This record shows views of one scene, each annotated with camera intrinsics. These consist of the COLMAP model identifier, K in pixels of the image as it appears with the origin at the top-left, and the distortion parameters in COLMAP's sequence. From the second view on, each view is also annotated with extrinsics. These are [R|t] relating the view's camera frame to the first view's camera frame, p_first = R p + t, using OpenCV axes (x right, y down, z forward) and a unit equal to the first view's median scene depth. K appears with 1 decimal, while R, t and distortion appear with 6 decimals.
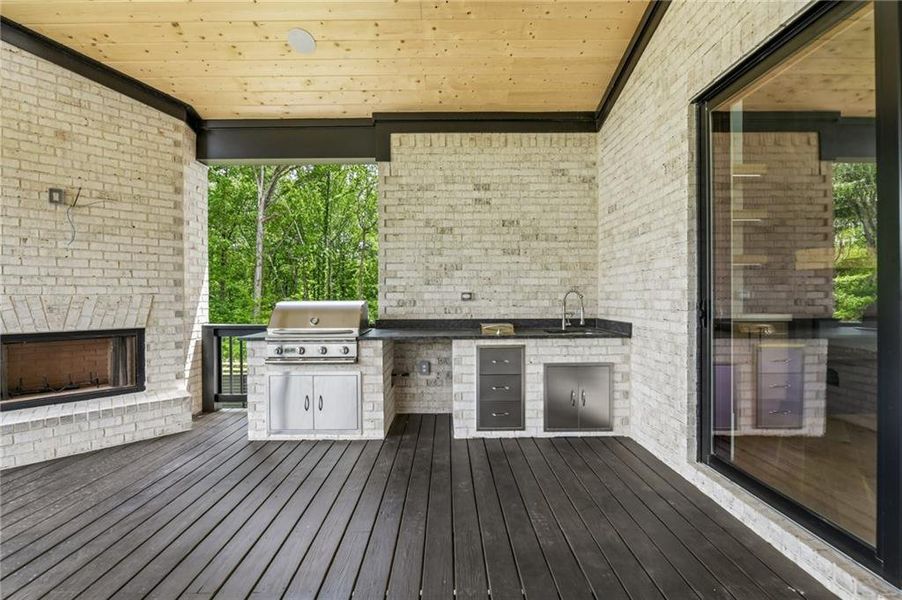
lens RADIAL K [[360.6, 0, 452.1], [0, 360.6, 296.8], [0, 0, 1]] dist [-0.007042, -0.001284]
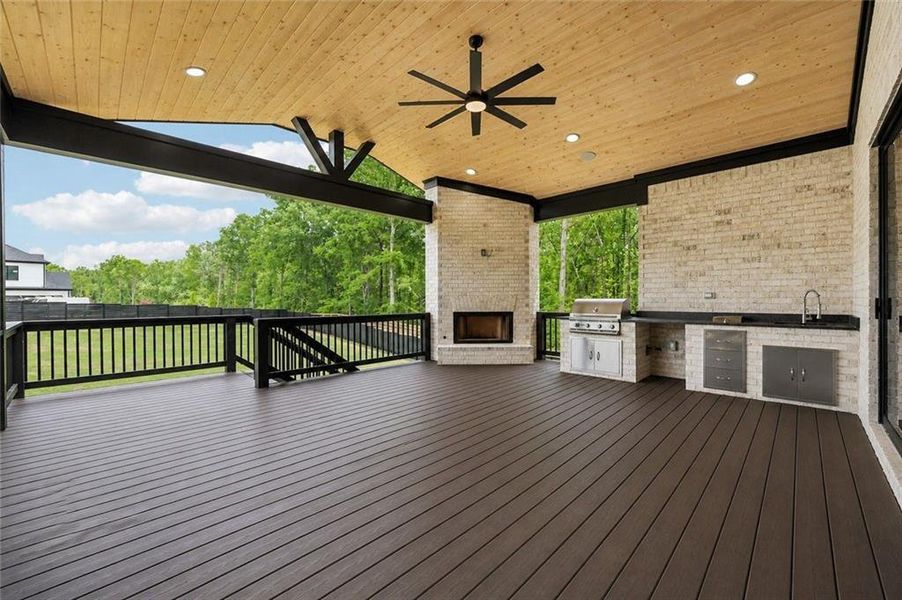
lens RADIAL K [[360.6, 0, 453.7], [0, 360.6, 299.4], [0, 0, 1]] dist [-0.007042, -0.001284]
pose [[0.706430, 0.004049, -0.707771, 0.333248], [0.004595, 0.999936, 0.010306, -0.004513], [0.707768, -0.010533, 0.706366, -0.651109]]
